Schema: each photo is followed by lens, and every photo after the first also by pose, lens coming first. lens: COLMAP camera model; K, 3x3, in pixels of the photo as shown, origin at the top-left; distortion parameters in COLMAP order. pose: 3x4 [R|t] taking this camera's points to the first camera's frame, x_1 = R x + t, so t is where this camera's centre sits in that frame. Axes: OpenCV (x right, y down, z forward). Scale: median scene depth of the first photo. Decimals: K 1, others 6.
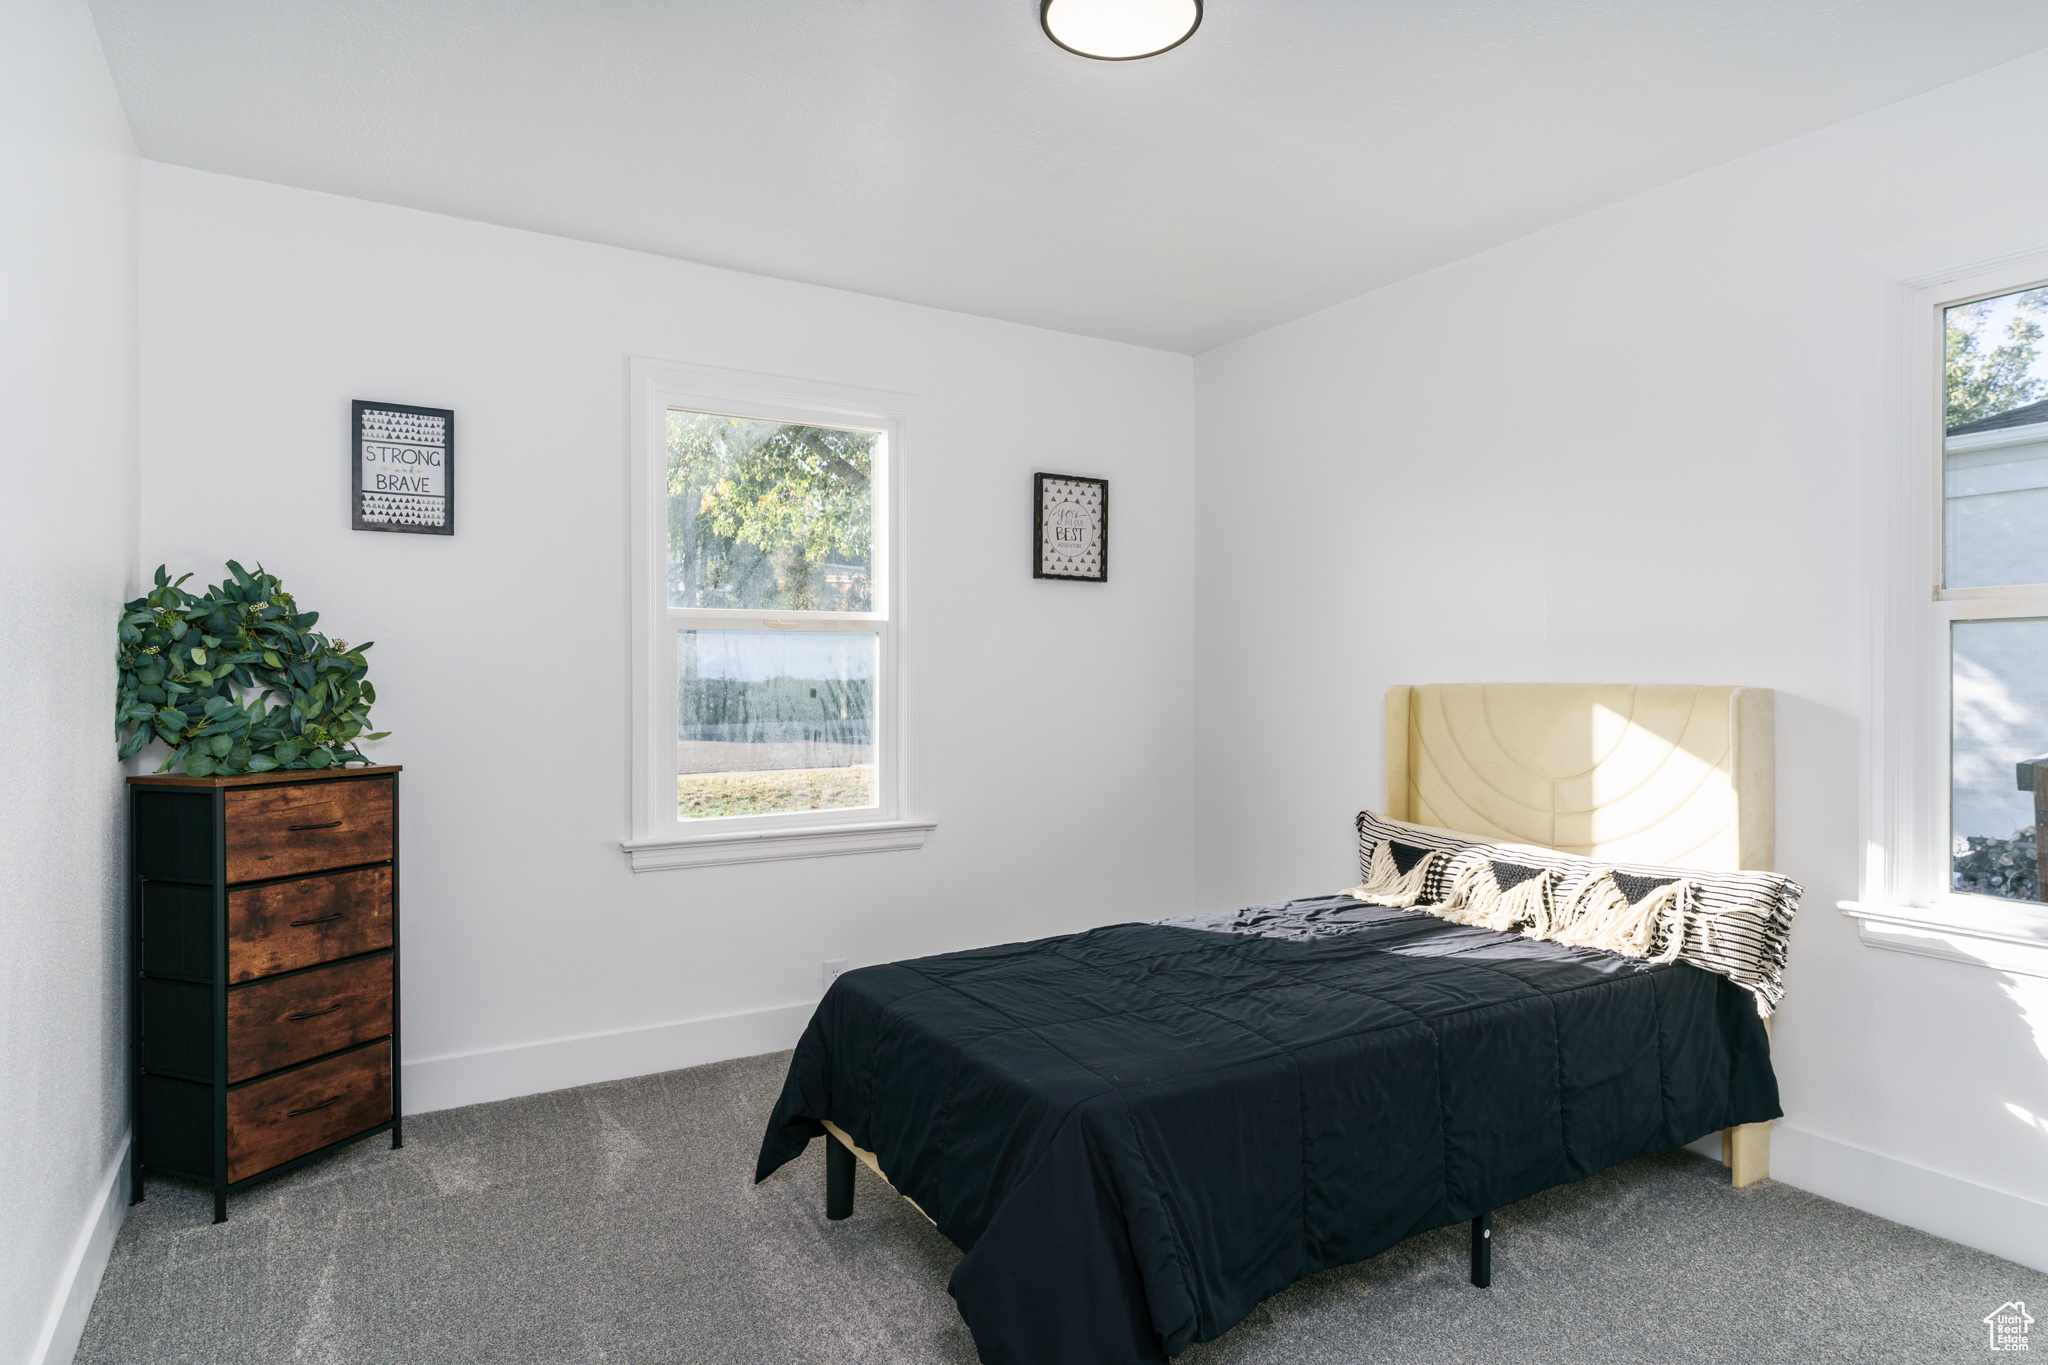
lens RADIAL K [[1187.6, 0, 1023.5], [0, 1187.6, 644.4], [0, 0, 1]] dist [-0.002016, -0.001244]
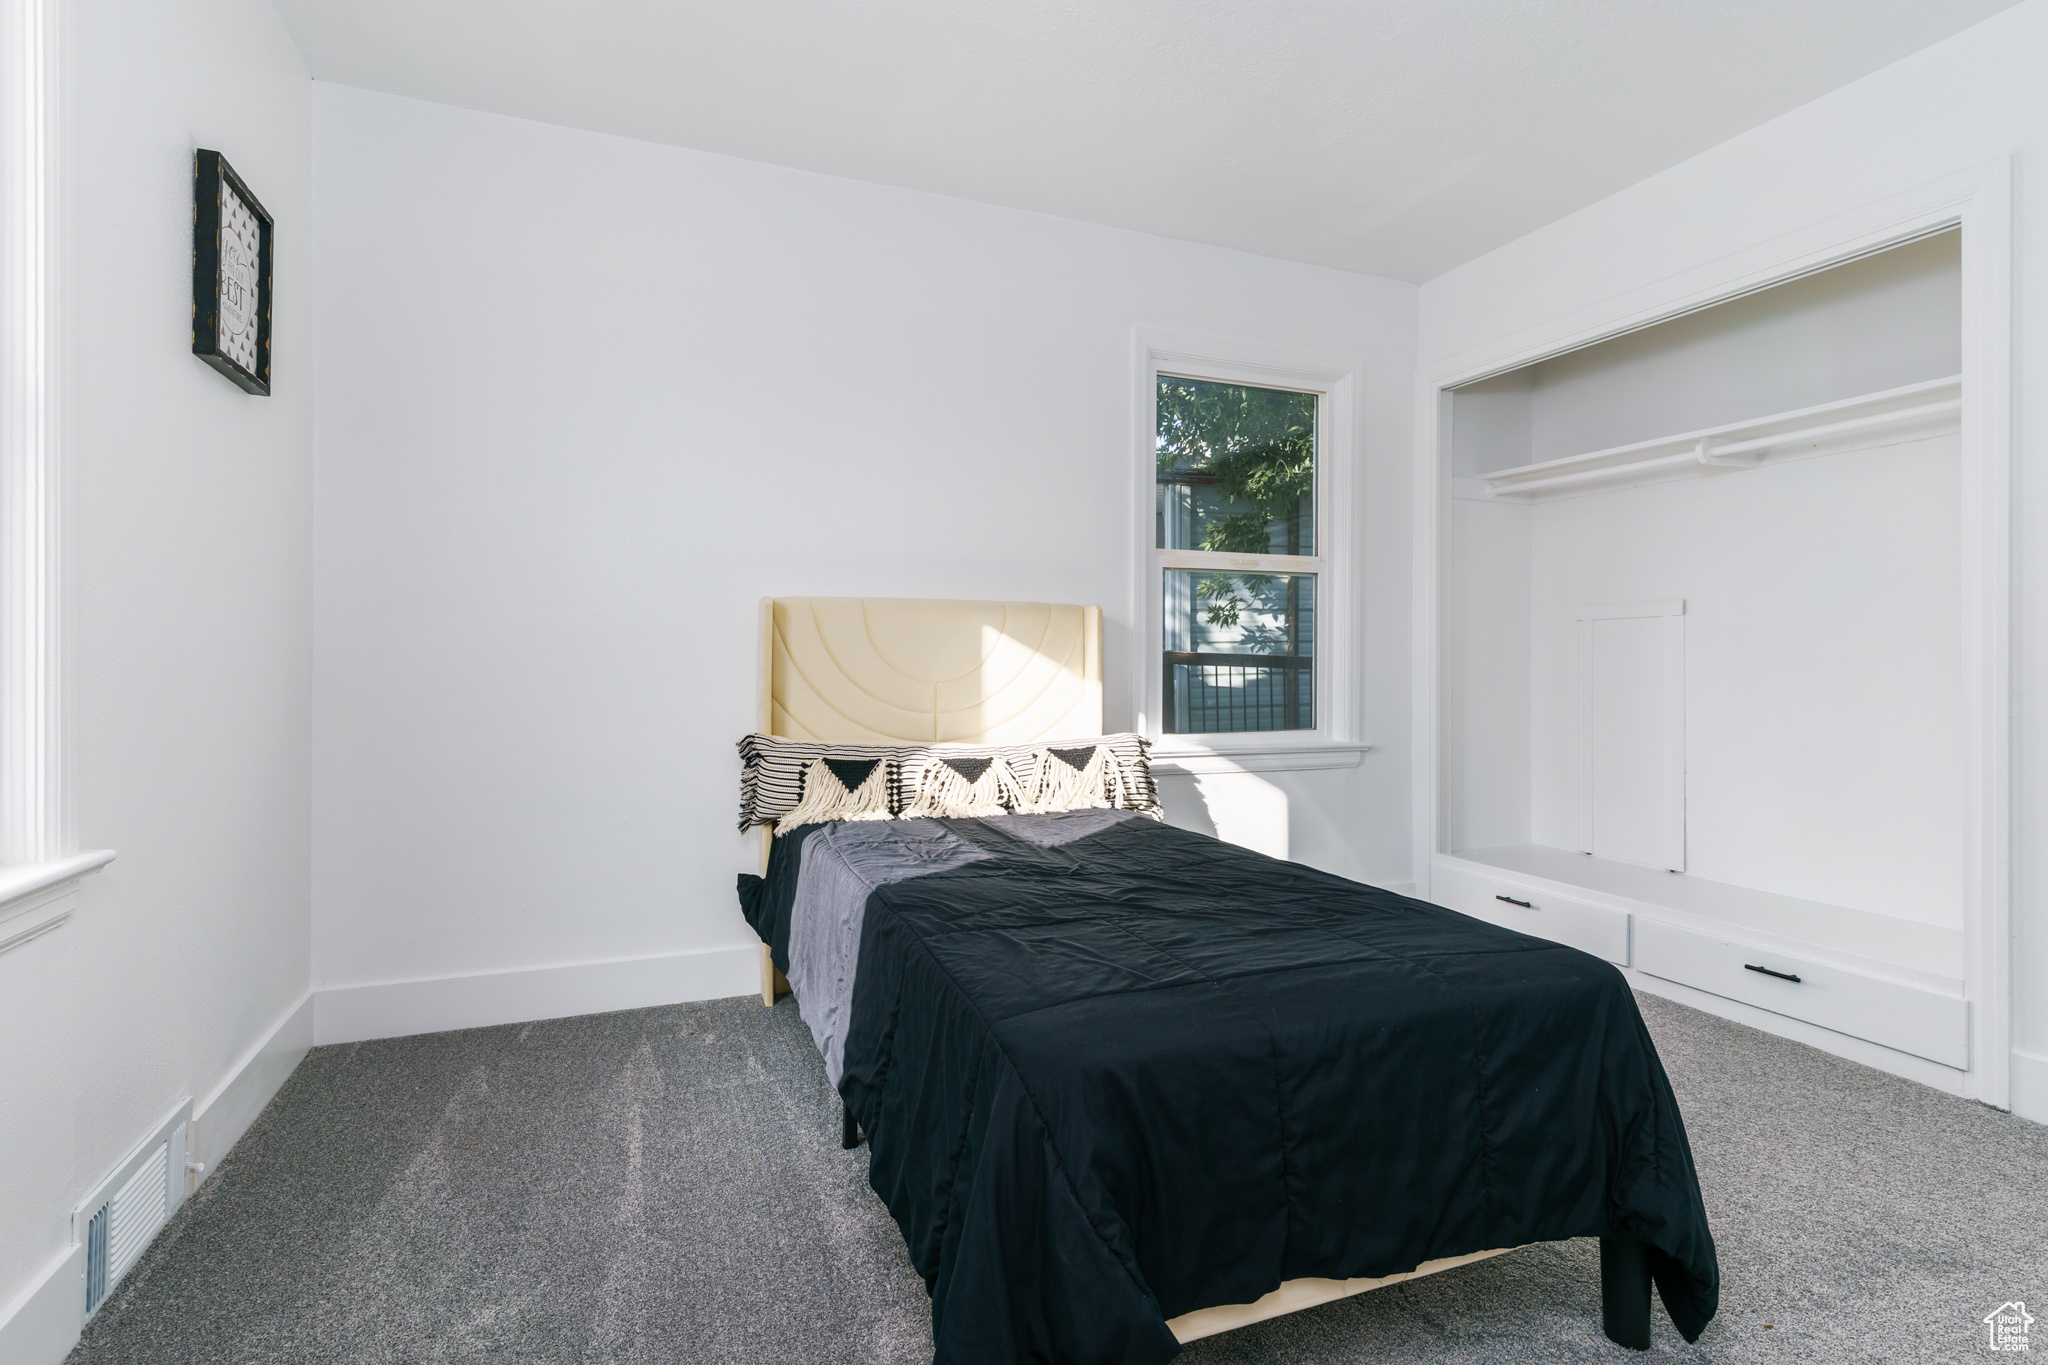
lens RADIAL K [[985.0, 0, 1021.7], [0, 985.0, 676.1], [0, 0, 1]] dist [0.003430, -0.000318]
pose [[0.186430, -0.017009, 0.982321, -0.451504], [-0.026382, 0.999403, 0.022312, 0.082925], [-0.982114, -0.030075, 0.185870, 0.744565]]
